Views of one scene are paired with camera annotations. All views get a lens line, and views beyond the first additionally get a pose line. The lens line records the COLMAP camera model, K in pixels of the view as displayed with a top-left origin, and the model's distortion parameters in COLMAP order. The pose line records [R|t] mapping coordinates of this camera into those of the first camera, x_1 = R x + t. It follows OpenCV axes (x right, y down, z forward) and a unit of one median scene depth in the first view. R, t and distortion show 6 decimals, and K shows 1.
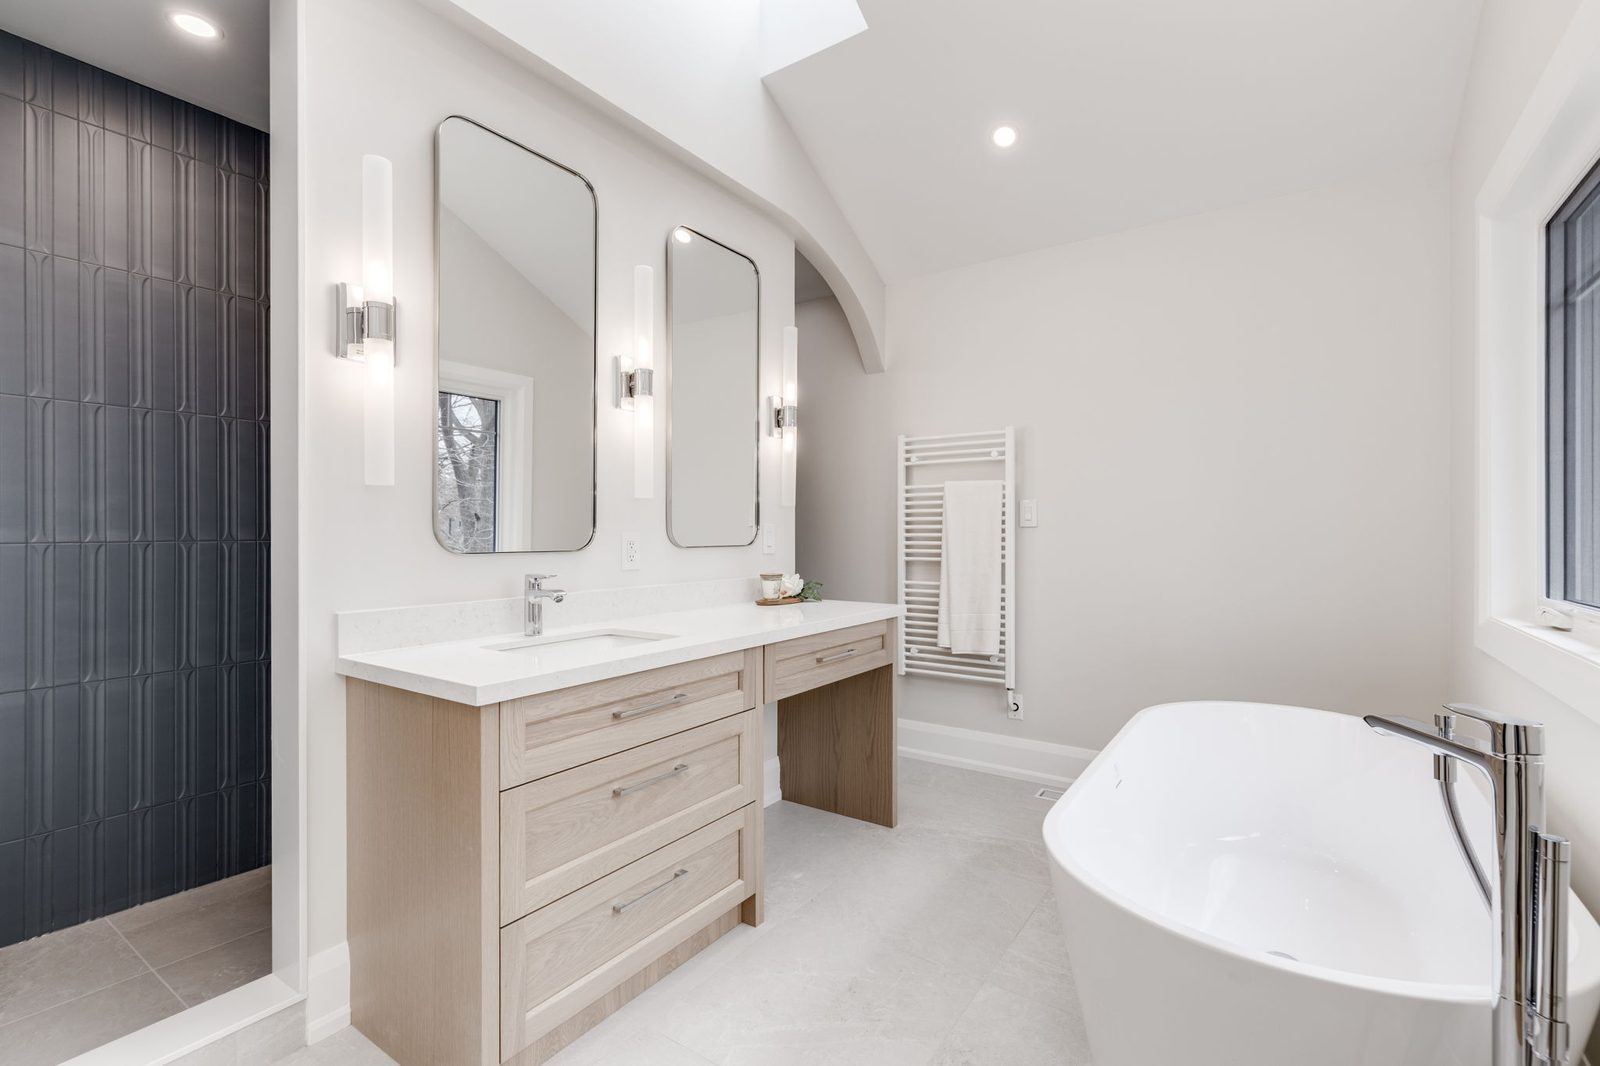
lens RADIAL K [[719.4, 0, 804.1], [0, 719.4, 534.5], [0, 0, 1]] dist [0.007028, -0.001070]
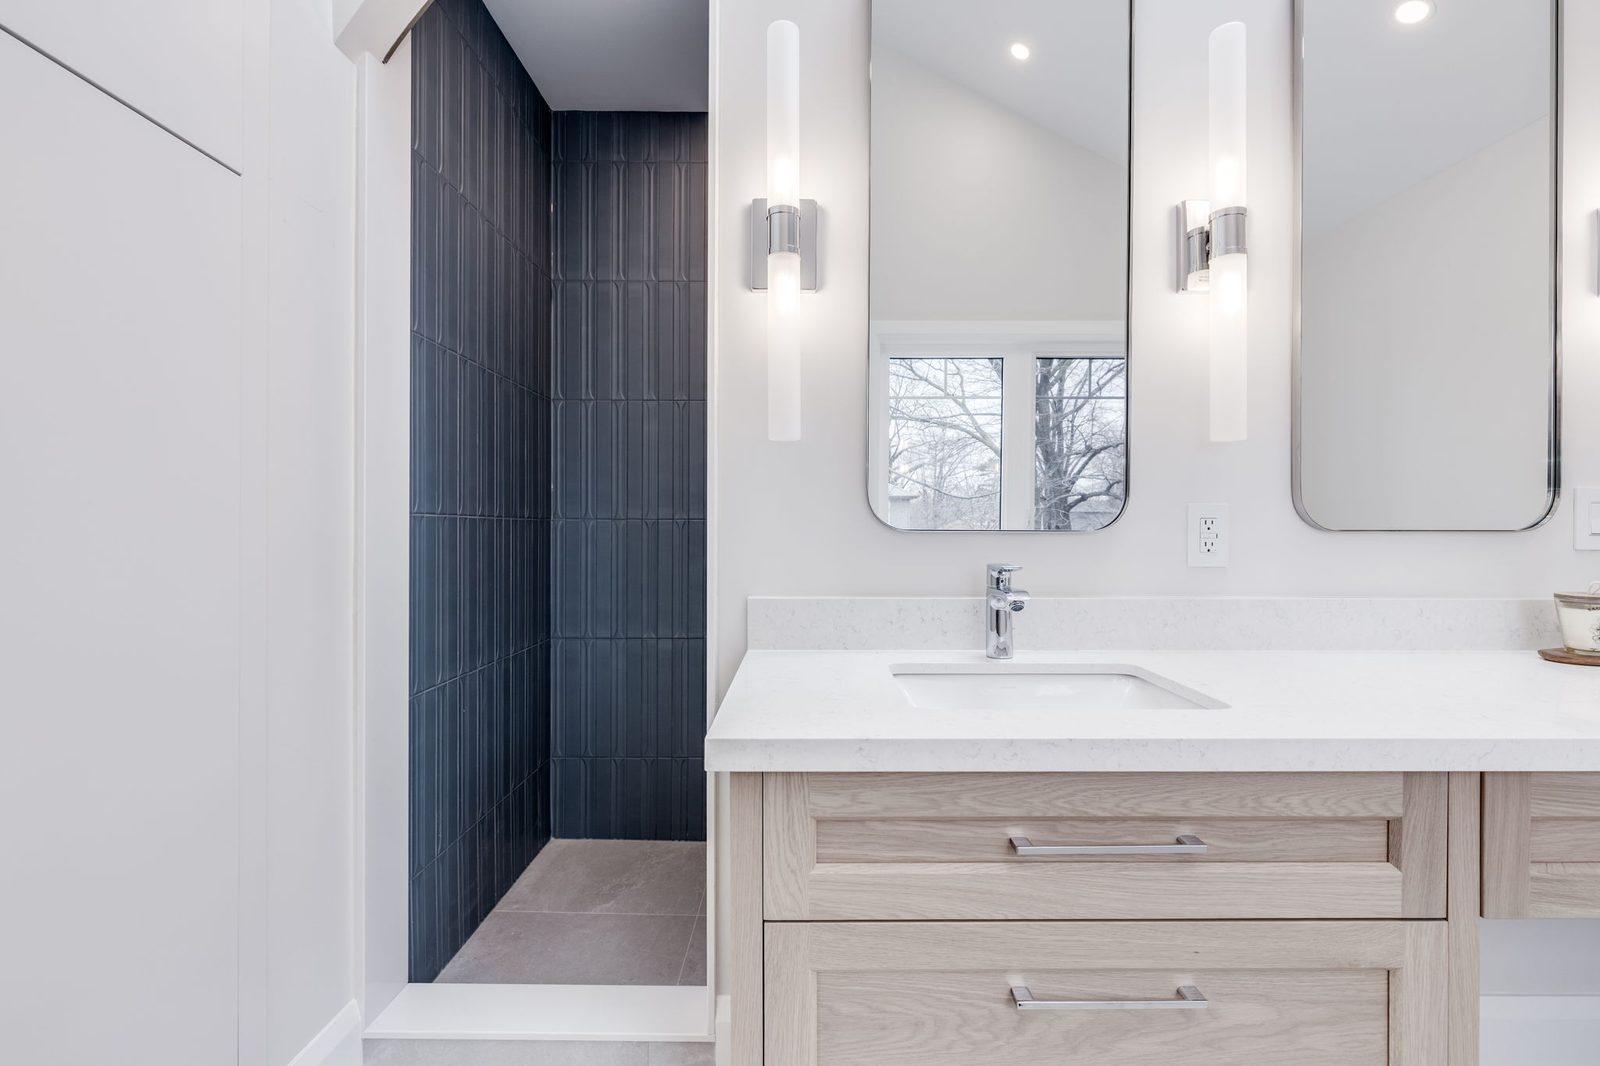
lens RADIAL K [[719.4, 0, 788.6], [0, 719.4, 528.8], [0, 0, 1]] dist [0.007028, -0.001070]
pose [[0.574722, 0.010154, -0.818286, 0.053357], [-0.006101, 0.999948, 0.008124, 0.019013], [0.818326, 0.000324, 0.574754, 0.478330]]
